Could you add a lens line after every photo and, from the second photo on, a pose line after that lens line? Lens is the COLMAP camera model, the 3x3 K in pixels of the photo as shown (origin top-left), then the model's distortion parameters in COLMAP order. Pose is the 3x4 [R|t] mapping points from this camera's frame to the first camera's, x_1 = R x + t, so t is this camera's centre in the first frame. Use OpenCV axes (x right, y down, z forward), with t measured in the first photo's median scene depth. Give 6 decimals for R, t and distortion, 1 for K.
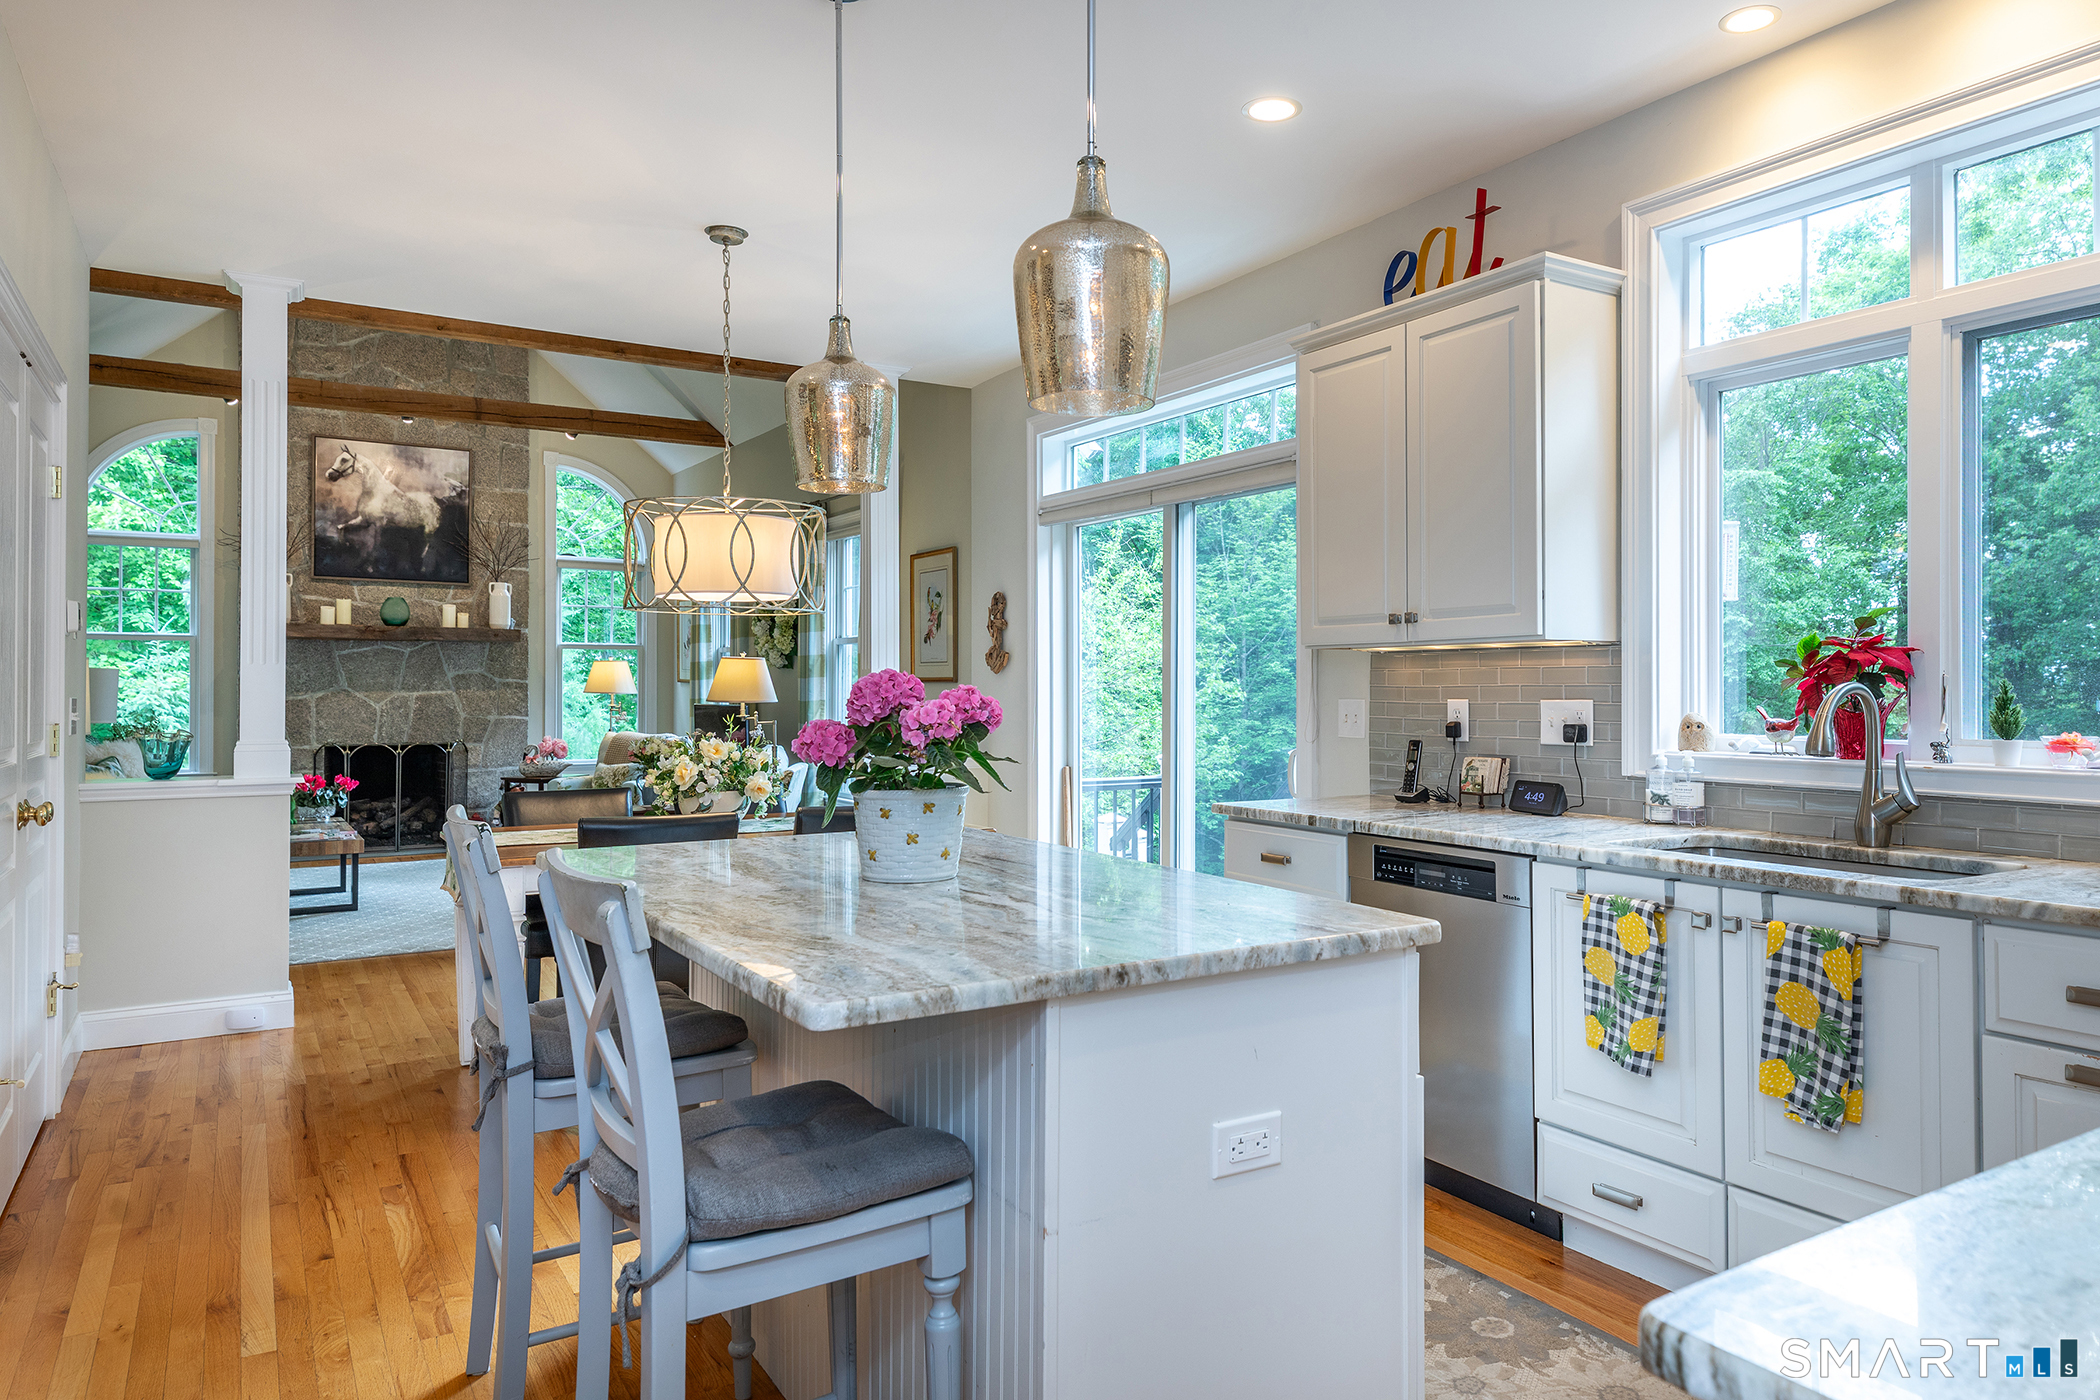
lens RADIAL K [[1335.3, 0, 1118.0], [0, 1335.3, 673.7], [0, 0, 1]] dist [0.022954, -0.005738]
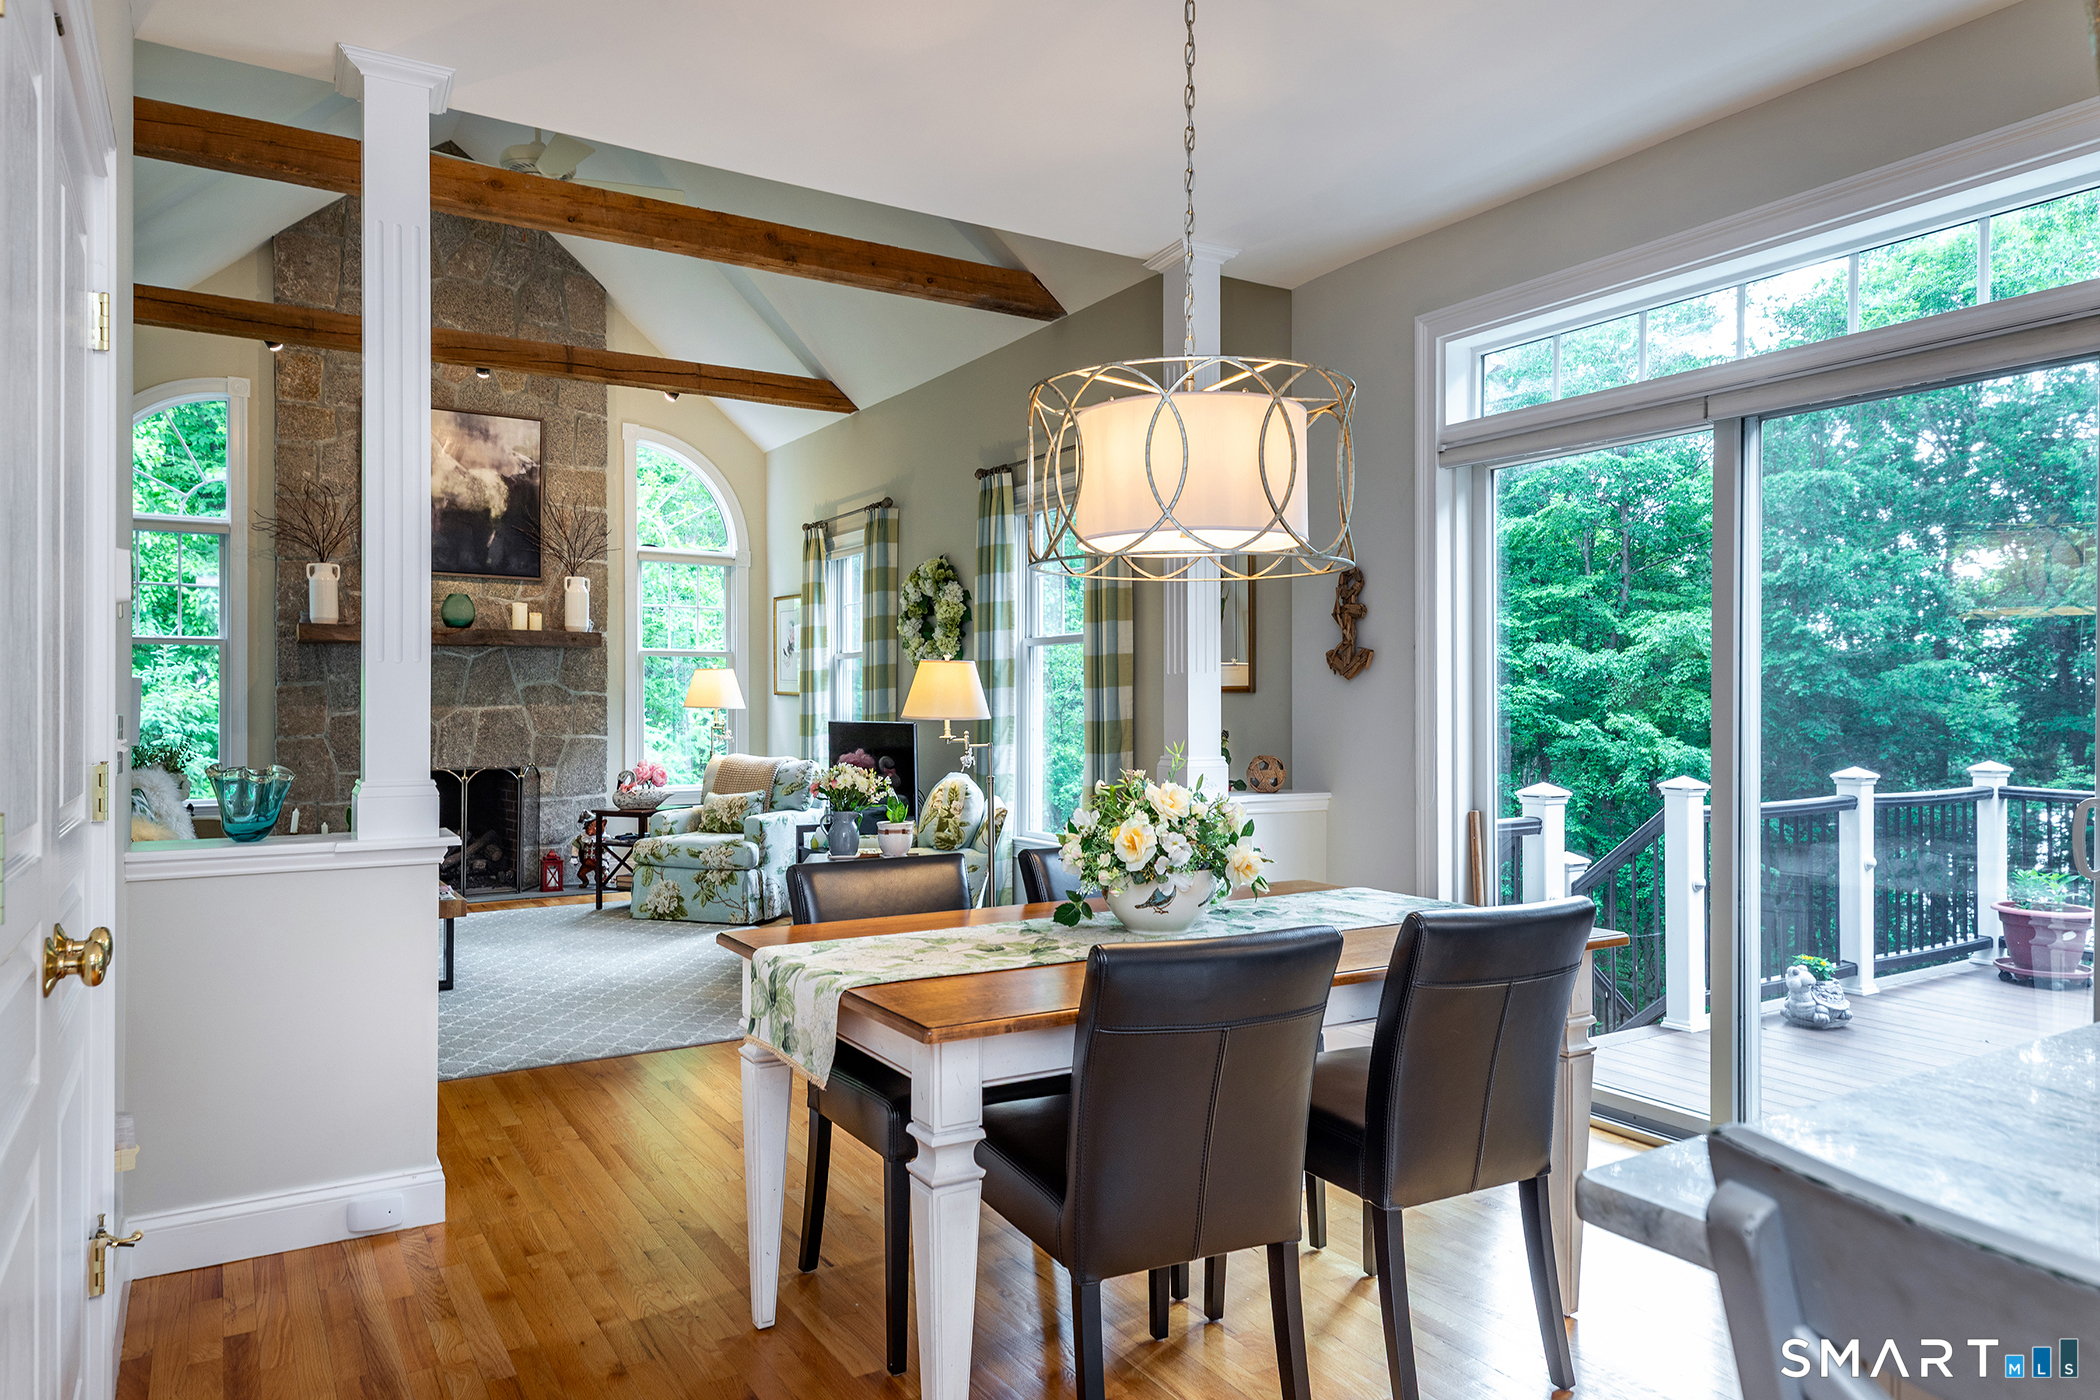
lens RADIAL K [[1328.2, 0, 1052.8], [0, 1328.2, 697.6], [0, 0, 1]] dist [0.021633, -0.001038]
pose [[0.999710, -0.000549, -0.024057, -0.145450], [0.000694, 0.999982, 0.006015, 0.003102], [0.024053, -0.006030, 0.999692, 0.174586]]
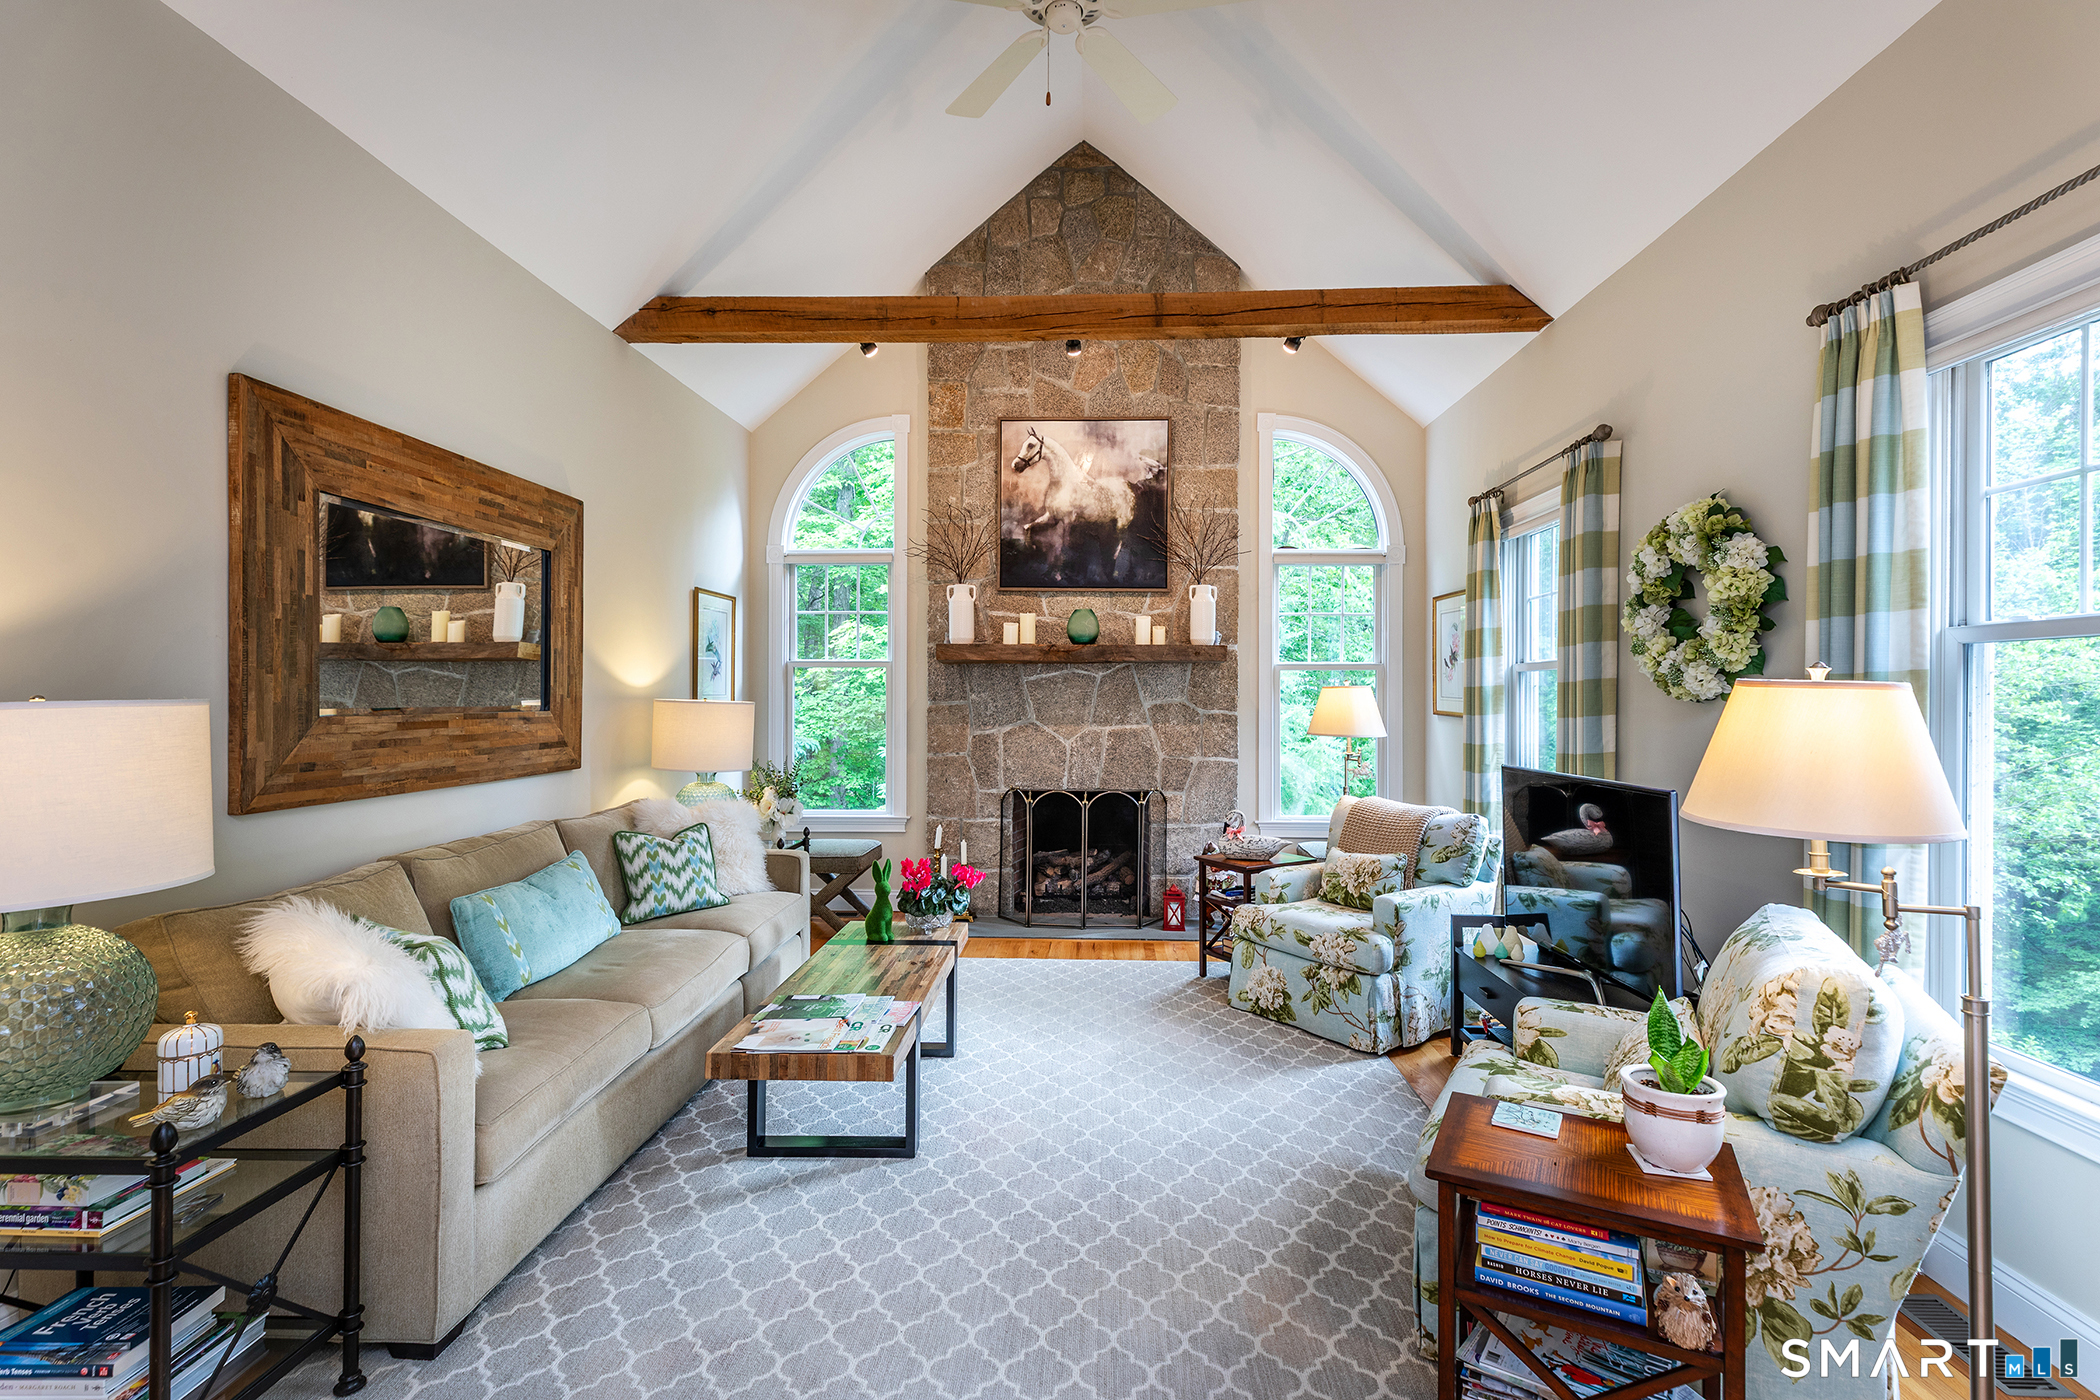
lens RADIAL K [[973.2, 0, 1044.4], [0, 973.2, 697.0], [0, 0, 1]] dist [0.020092, -0.002152]
pose [[0.804231, 0.001027, -0.594316, -0.207760], [0.003009, 0.999979, 0.005801, -0.007509], [0.594310, -0.006454, 0.804210, 0.511373]]
